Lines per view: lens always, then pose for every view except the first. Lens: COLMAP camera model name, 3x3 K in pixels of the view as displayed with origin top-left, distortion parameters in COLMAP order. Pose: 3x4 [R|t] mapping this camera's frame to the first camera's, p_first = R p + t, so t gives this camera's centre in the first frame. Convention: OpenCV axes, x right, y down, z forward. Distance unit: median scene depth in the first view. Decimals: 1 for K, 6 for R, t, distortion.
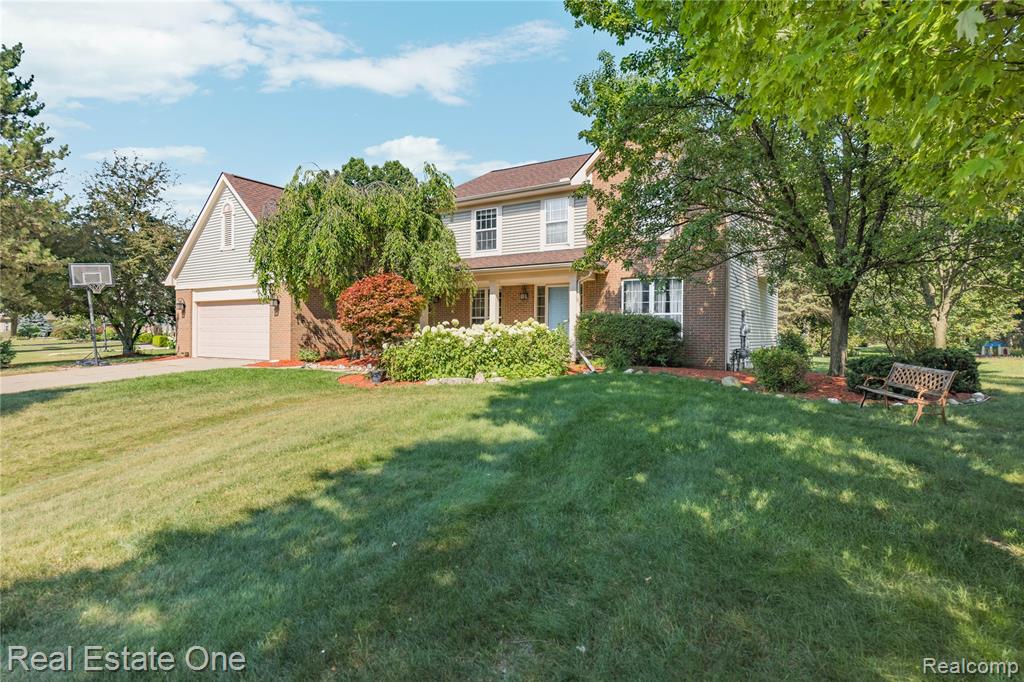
lens RADIAL K [[568.8, 0, 513.7], [0, 568.8, 336.6], [0, 0, 1]] dist [0.005633, -0.004439]
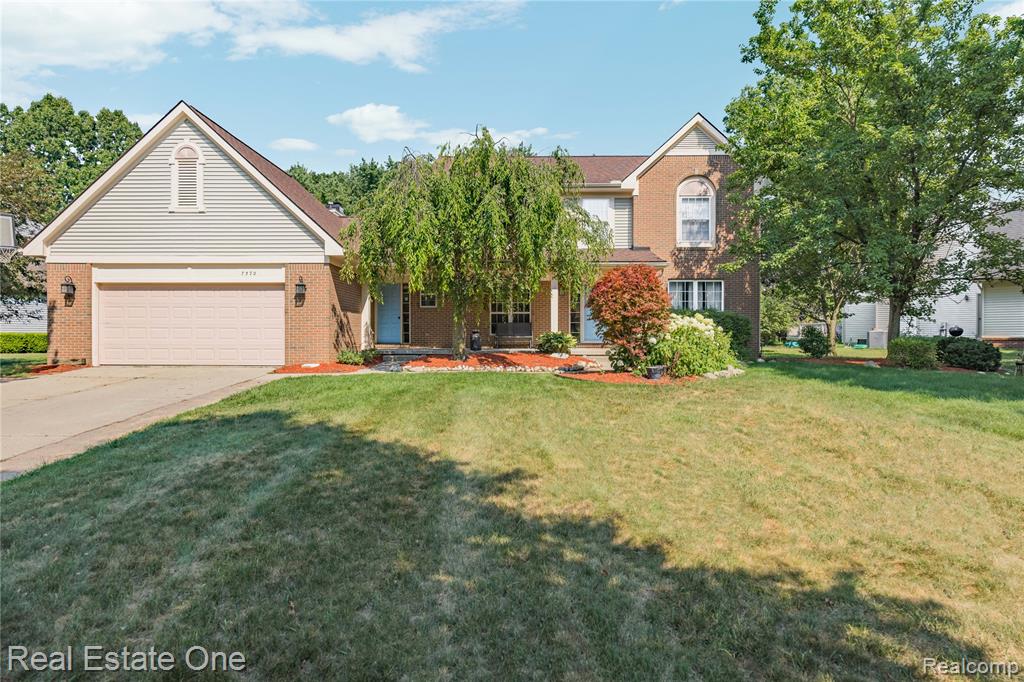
lens RADIAL K [[568.8, 0, 515.3], [0, 568.8, 345.5], [0, 0, 1]] dist [0.005633, -0.004439]
pose [[0.857479, -0.014744, 0.514307, -0.477873], [0.006583, 0.999822, 0.017686, 0.003747], [-0.514476, -0.011780, 0.857424, 0.169734]]
